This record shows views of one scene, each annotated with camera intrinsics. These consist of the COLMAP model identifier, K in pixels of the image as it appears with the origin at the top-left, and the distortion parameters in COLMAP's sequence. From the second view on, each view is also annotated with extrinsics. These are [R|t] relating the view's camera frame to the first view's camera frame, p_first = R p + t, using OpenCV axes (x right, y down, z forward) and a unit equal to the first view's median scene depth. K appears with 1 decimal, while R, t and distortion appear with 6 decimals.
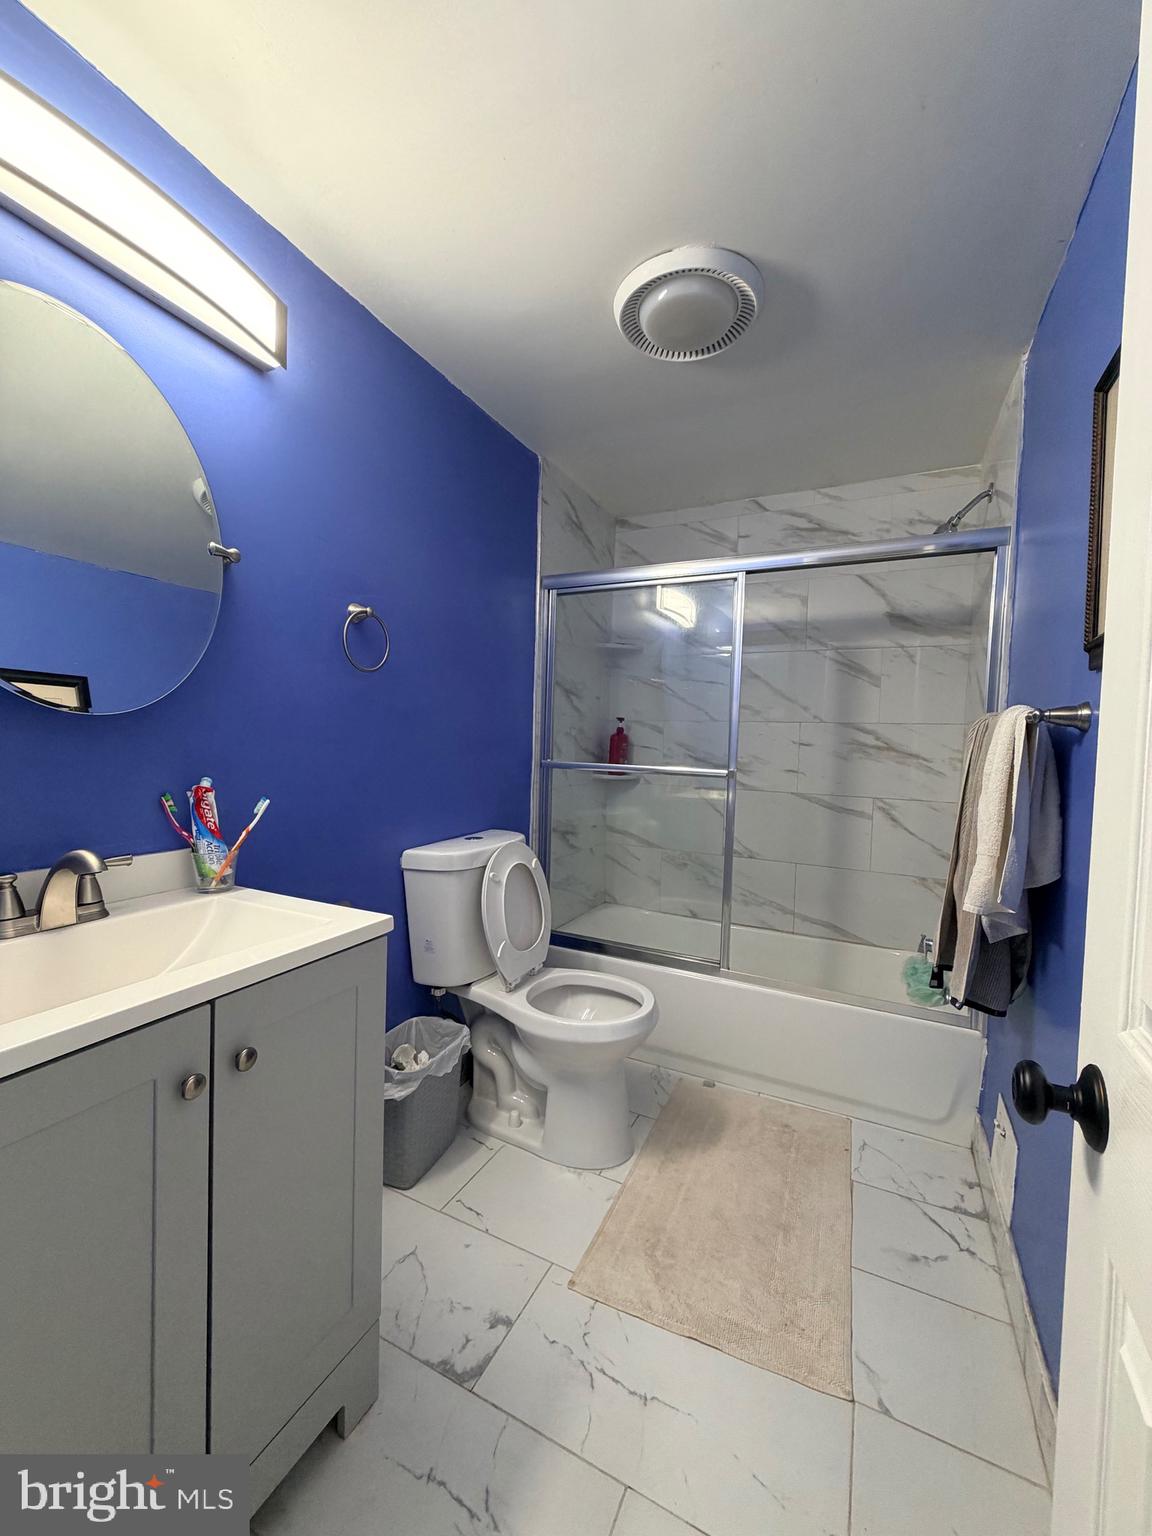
lens RADIAL K [[615.7, 0, 574.2], [0, 615.7, 765.6], [0, 0, 1]] dist [-0.000618, 0.000992]
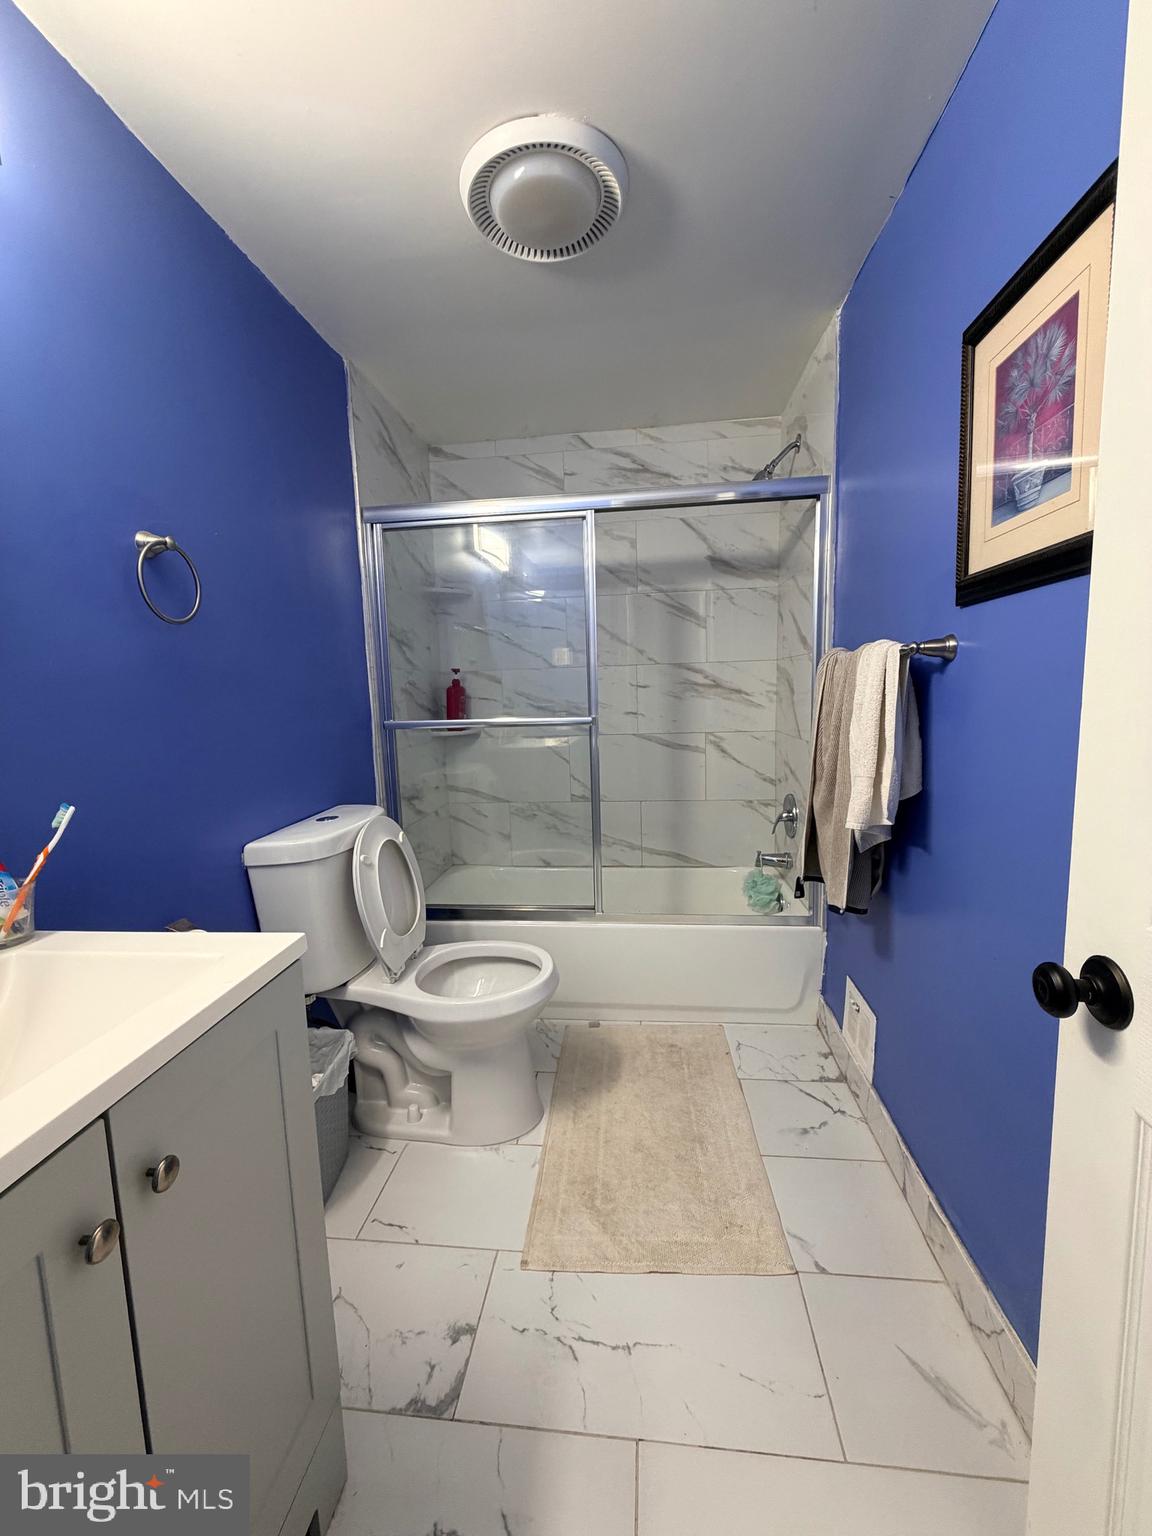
lens RADIAL K [[615.7, 0, 578.0], [0, 615.7, 766.3], [0, 0, 1]] dist [-0.000618, 0.000992]
pose [[0.937485, -0.100611, 0.333165, -0.124120], [0.072459, 0.992750, 0.095905, -0.012082], [-0.340398, -0.065768, 0.937978, 0.089228]]
